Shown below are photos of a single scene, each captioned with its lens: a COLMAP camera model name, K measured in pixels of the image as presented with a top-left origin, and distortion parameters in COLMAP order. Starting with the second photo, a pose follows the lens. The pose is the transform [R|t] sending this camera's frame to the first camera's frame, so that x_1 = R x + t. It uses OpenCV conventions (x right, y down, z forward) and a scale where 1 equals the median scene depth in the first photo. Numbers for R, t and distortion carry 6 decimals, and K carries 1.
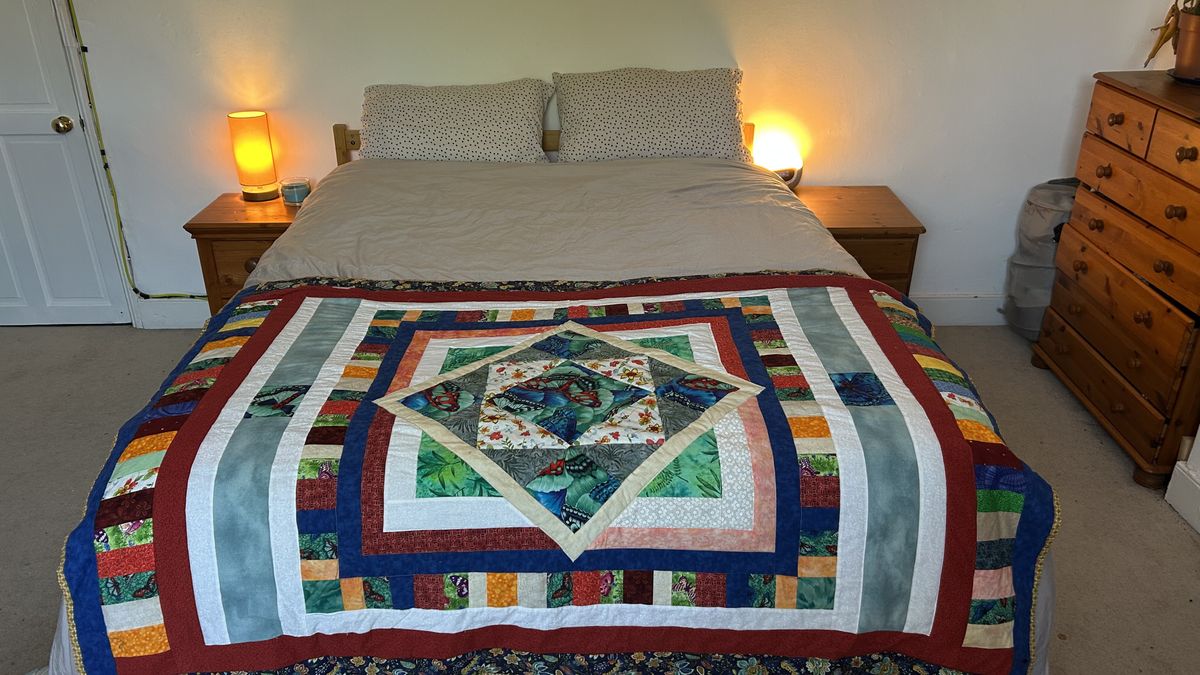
lens RADIAL K [[898.6, 0, 600.0], [0, 898.6, 337.5], [0, 0, 1]] dist [0.012657, -0.002614]
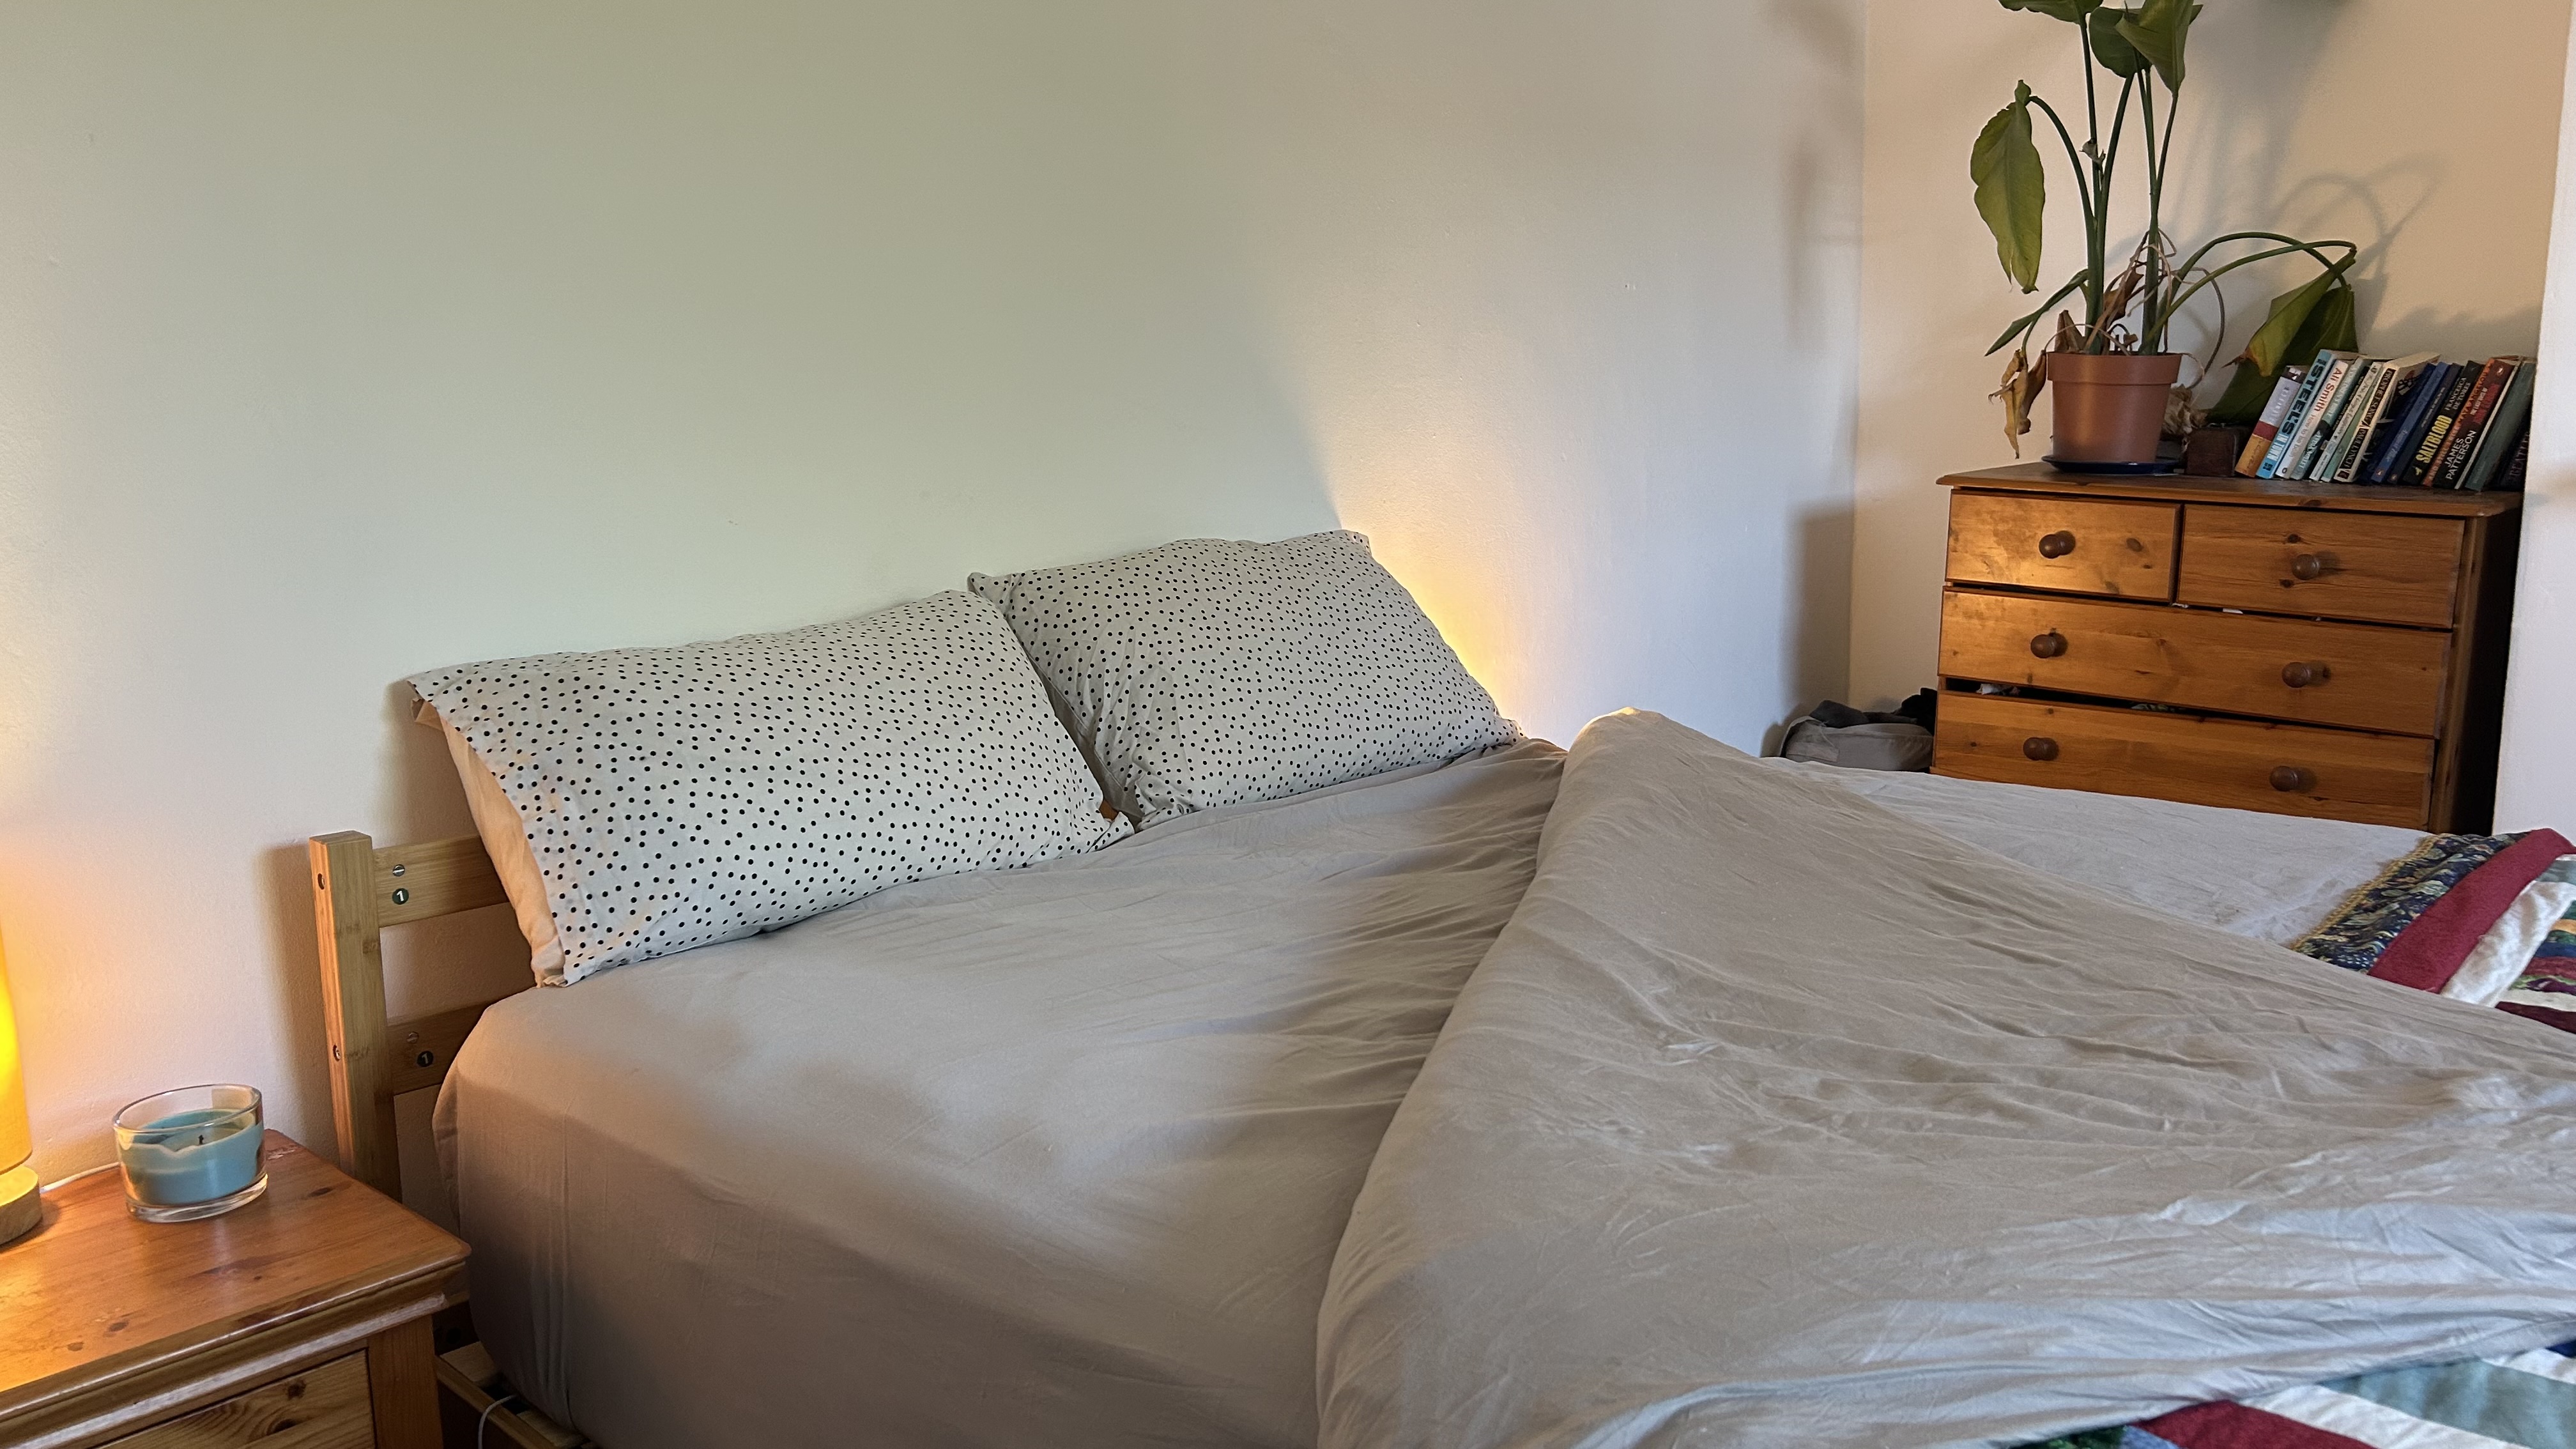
lens RADIAL K [[1951.7, 0, 1288.0], [0, 1951.7, 724.5], [0, 0, 1]] dist [0.006286, -0.000367]
pose [[0.695795, -0.129183, 0.706527, -0.604143], [0.317654, 0.937605, -0.141395, -0.132955], [-0.644178, 0.322813, 0.693417, 0.566547]]
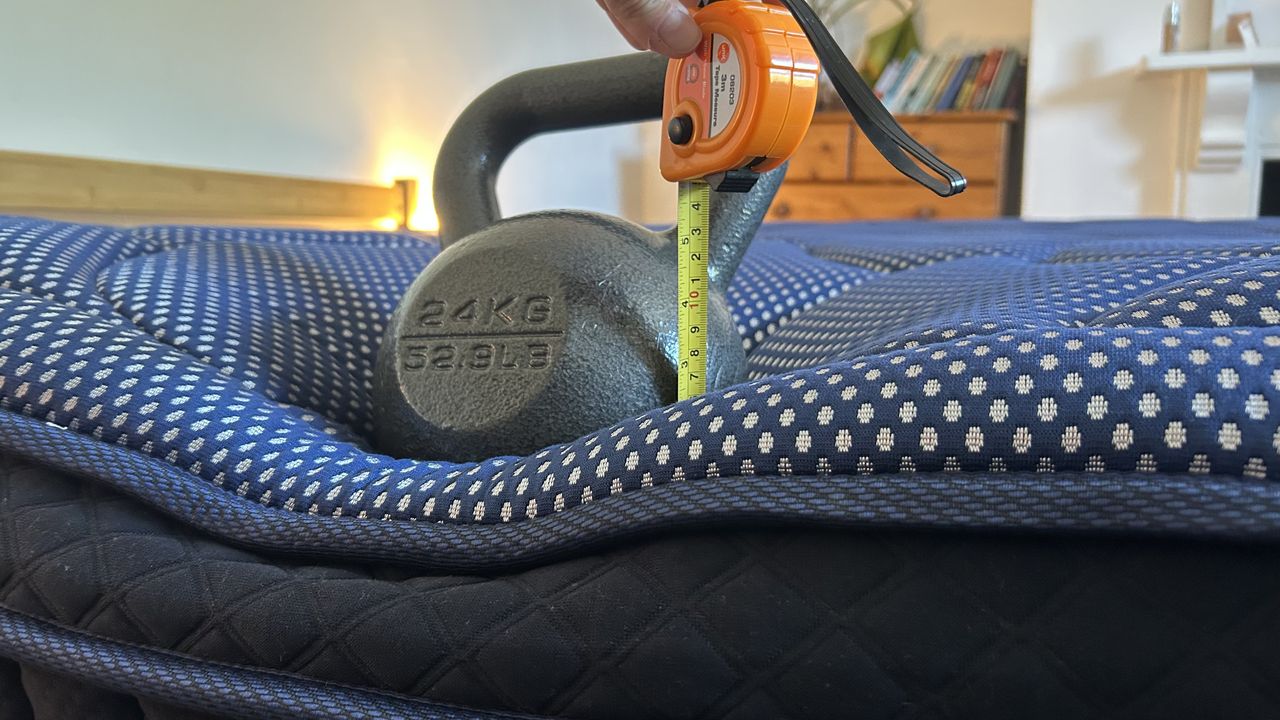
lens RADIAL K [[1002.6, 0, 640.0], [0, 1002.6, 360.0], [0, 0, 1]] dist [-0.002202, -0.004179]
pose [[0.363193, -0.109237, 0.925288, -0.454997], [0.396648, 0.916743, -0.047464, -0.062992], [-0.843066, 0.384253, 0.376283, 0.879902]]
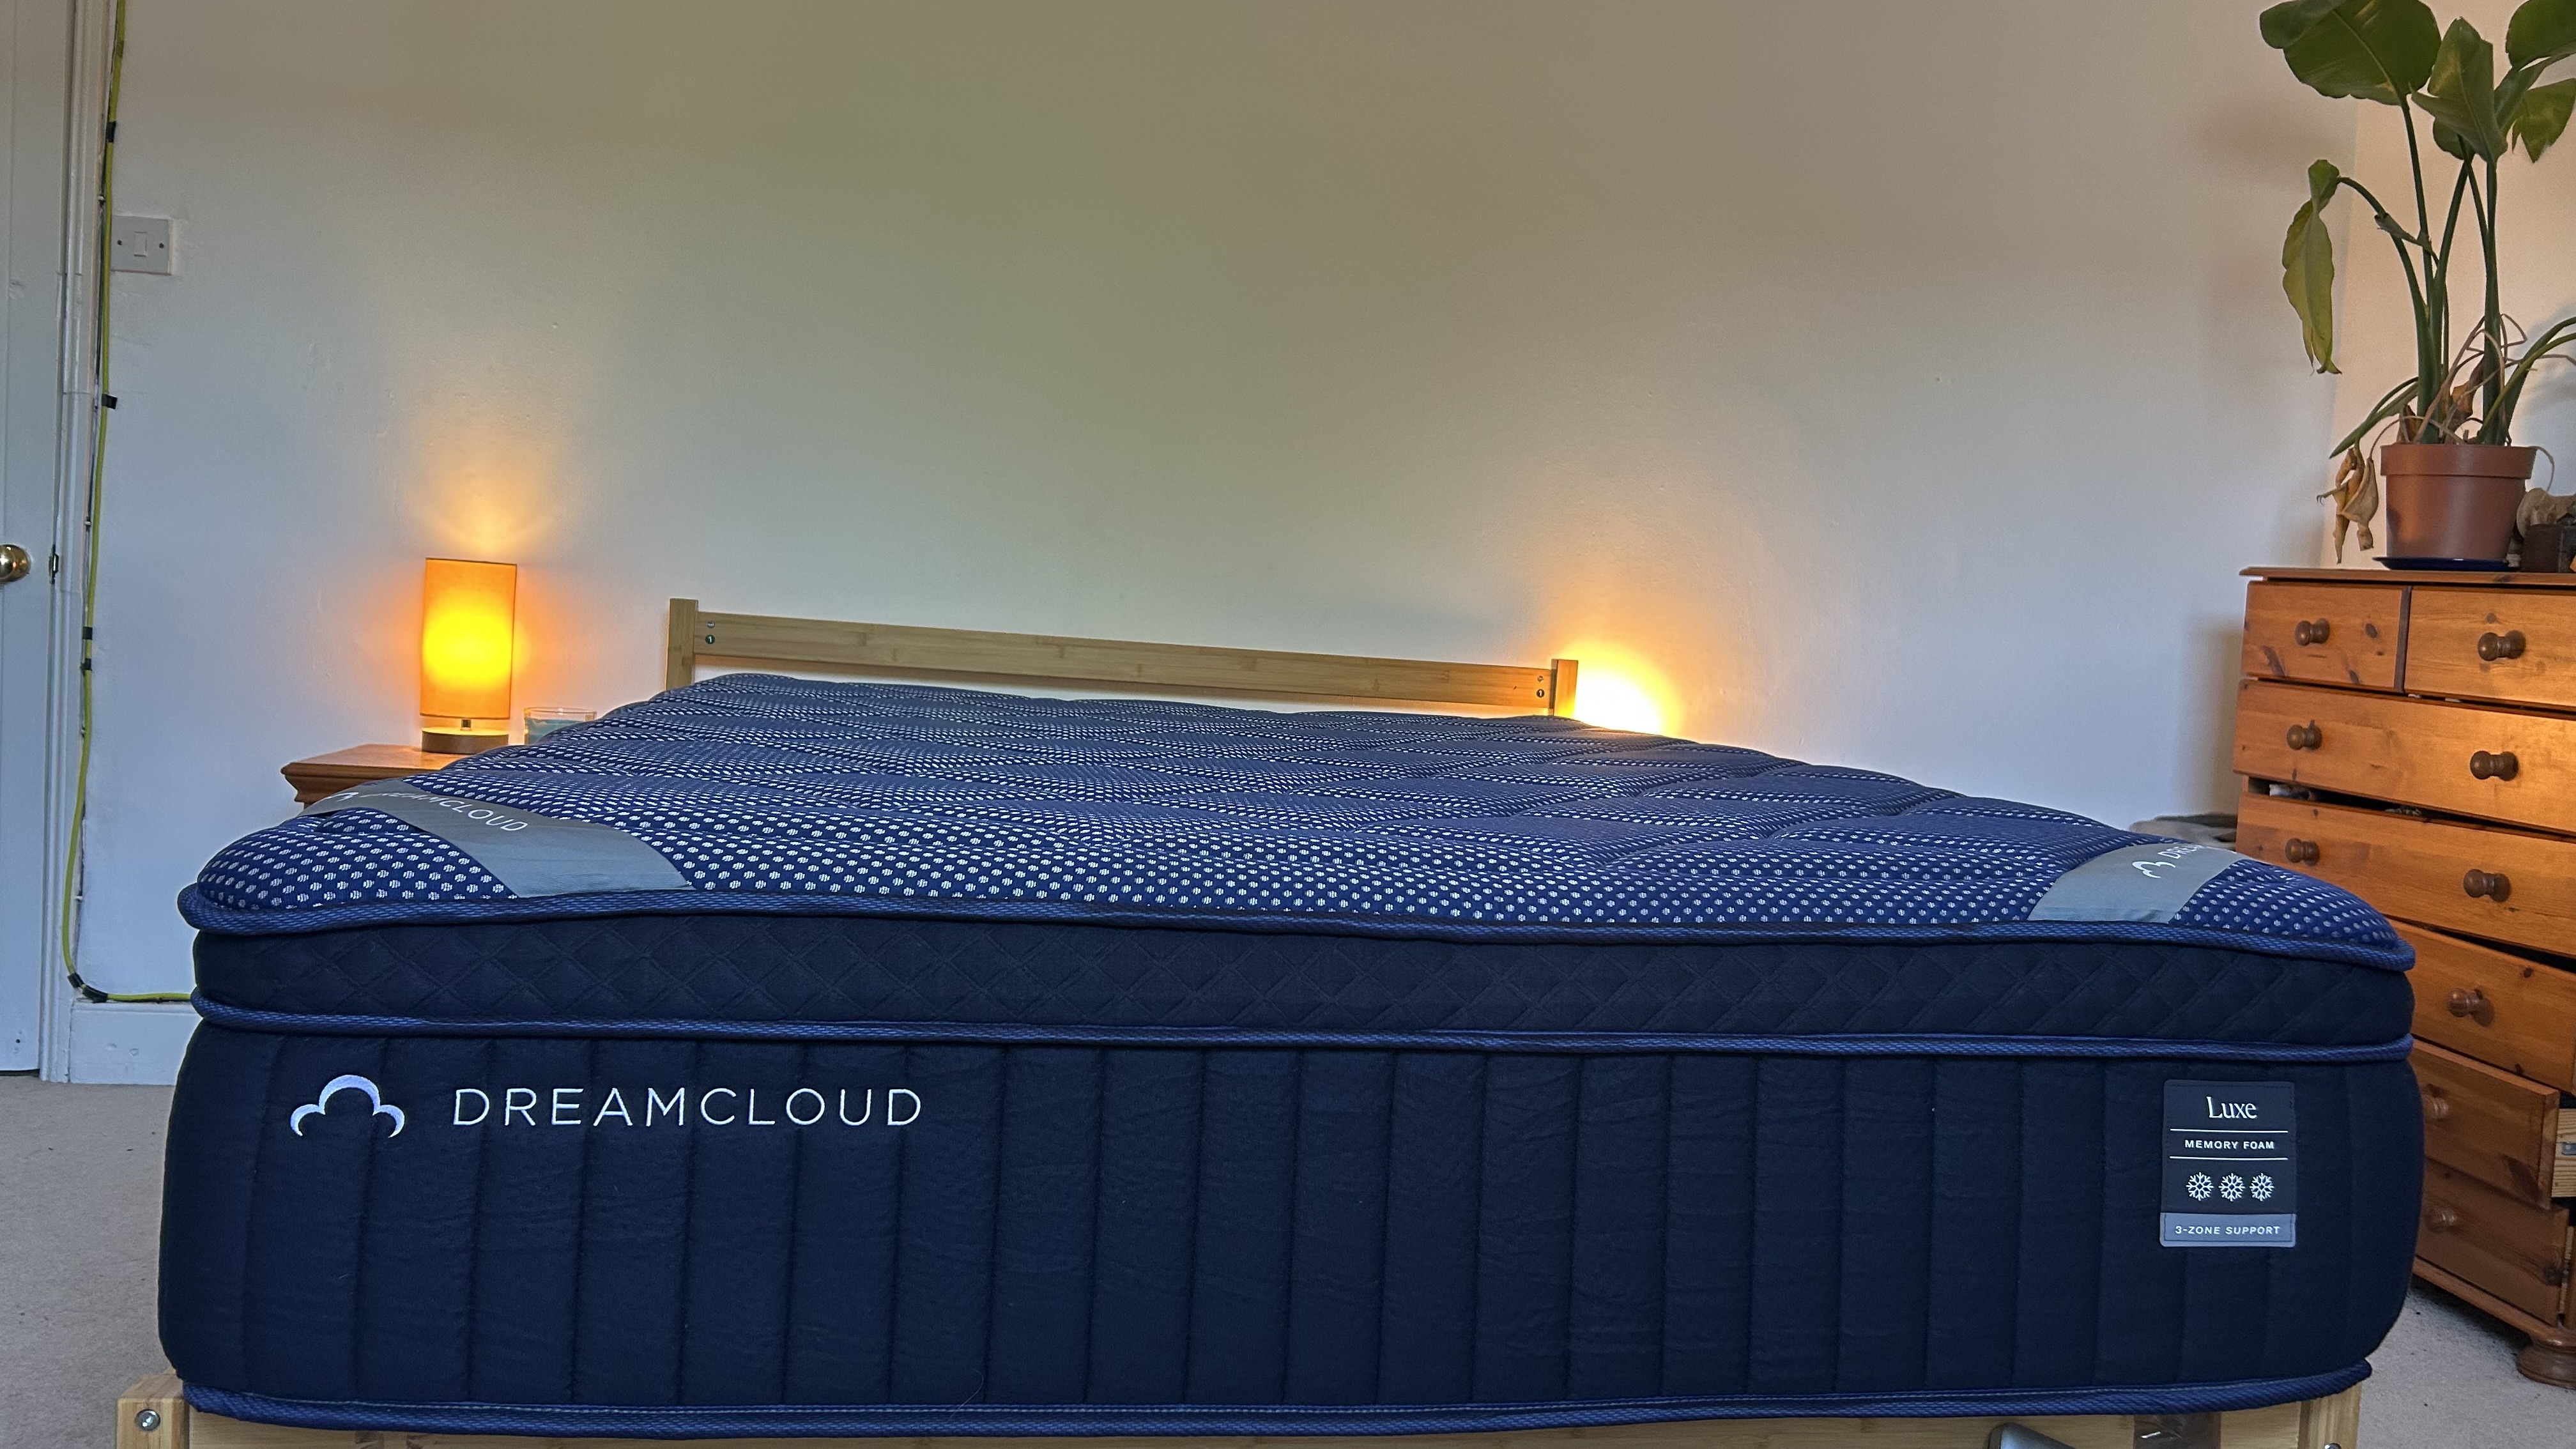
lens RADIAL K [[1910.9, 0, 1307.4], [0, 1910.9, 724.0], [0, 0, 1]] dist [0.009657, 0.004266]
pose [[0.987640, 0.058943, 0.145232, -0.148110], [-0.000302, 0.927310, -0.374295, 0.222701], [-0.156737, 0.369624, 0.915866, 0.131236]]
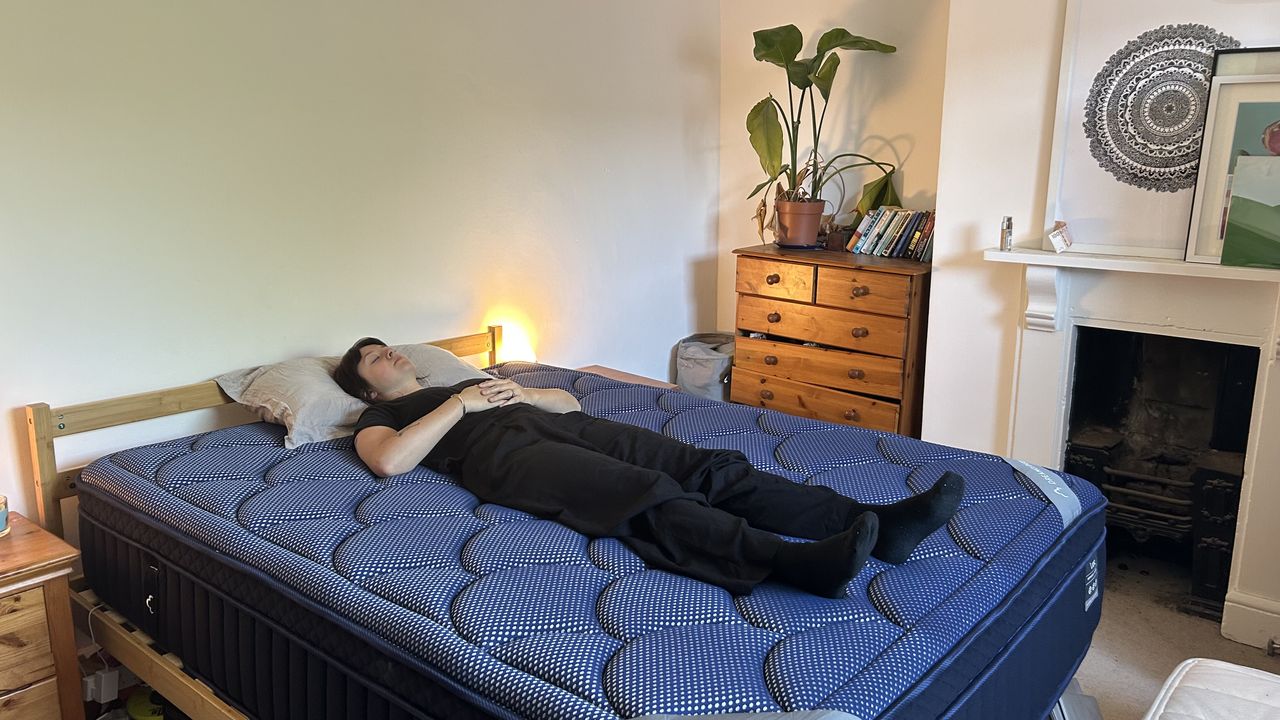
lens RADIAL K [[958.3, 0, 636.3], [0, 958.3, 363.8], [0, 0, 1]] dist [0.010188, -0.000716]
pose [[0.650690, -0.155902, 0.743167, -0.659031], [0.316557, 0.945289, -0.078863, -0.083610], [-0.690213, 0.286570, 0.664443, 0.262048]]
